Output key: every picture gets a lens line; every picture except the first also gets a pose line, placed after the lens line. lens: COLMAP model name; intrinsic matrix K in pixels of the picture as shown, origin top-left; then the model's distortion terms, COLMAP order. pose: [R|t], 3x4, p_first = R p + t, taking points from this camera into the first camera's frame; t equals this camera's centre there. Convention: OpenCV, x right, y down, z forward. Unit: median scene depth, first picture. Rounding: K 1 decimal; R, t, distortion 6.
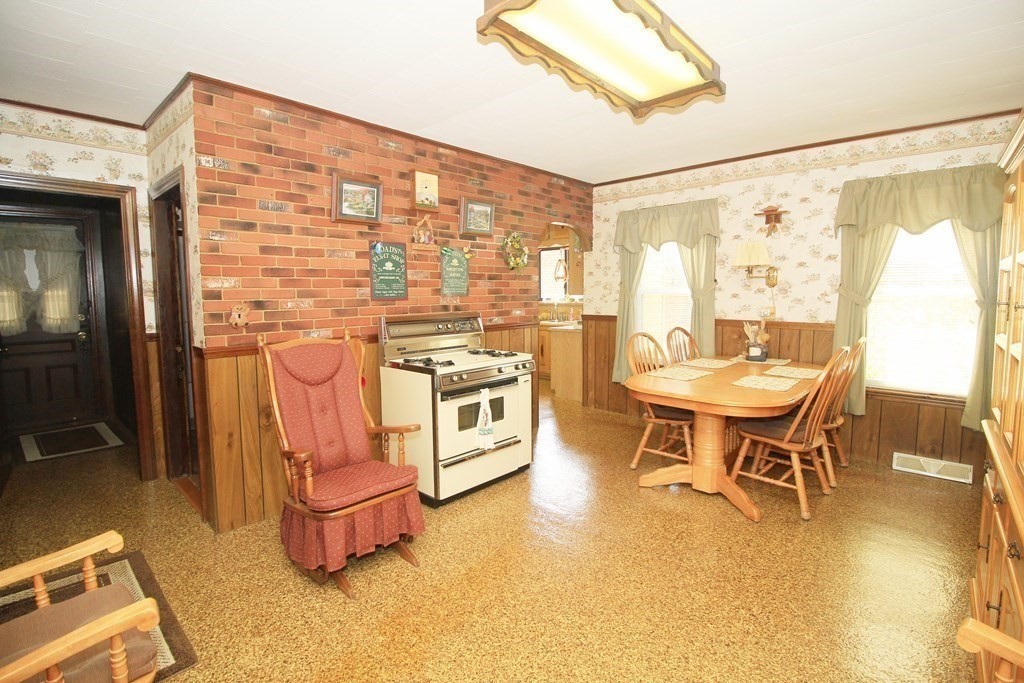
lens RADIAL K [[465.5, 0, 512.0], [0, 465.5, 341.5], [0, 0, 1]] dist [0.000025, -0.000188]
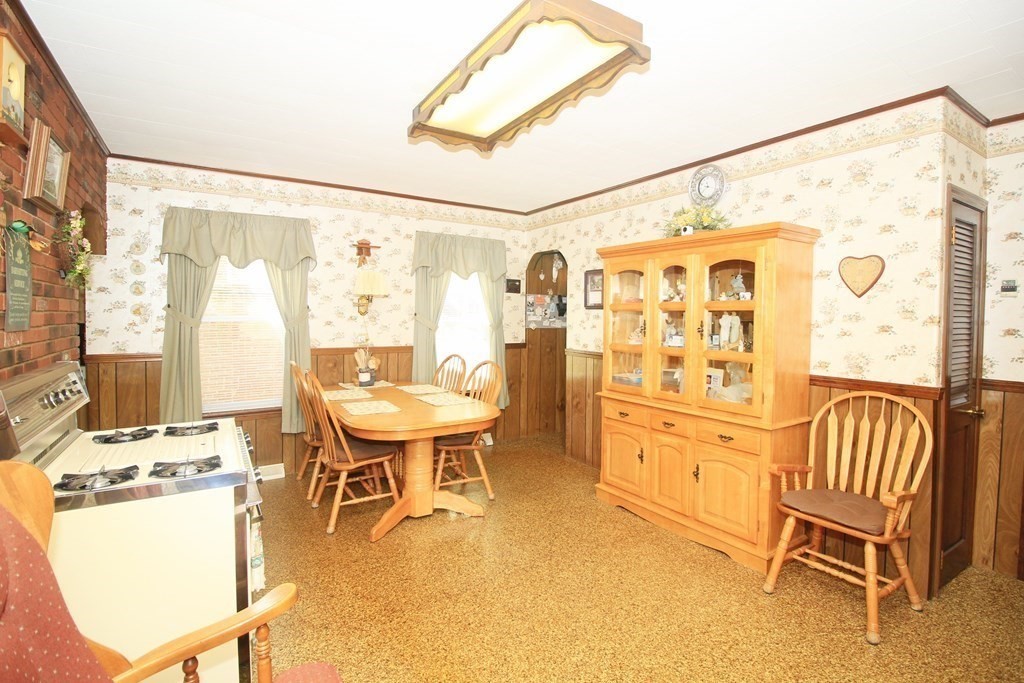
lens RADIAL K [[484.7, 0, 512.0], [0, 484.7, 341.5], [0, 0, 1]] dist [-0.001830, -0.000227]
pose [[0.266019, -0.041824, 0.963060, -0.427873], [0.097350, 0.995116, 0.016326, -0.043203], [-0.959039, 0.089411, 0.268792, 0.394353]]
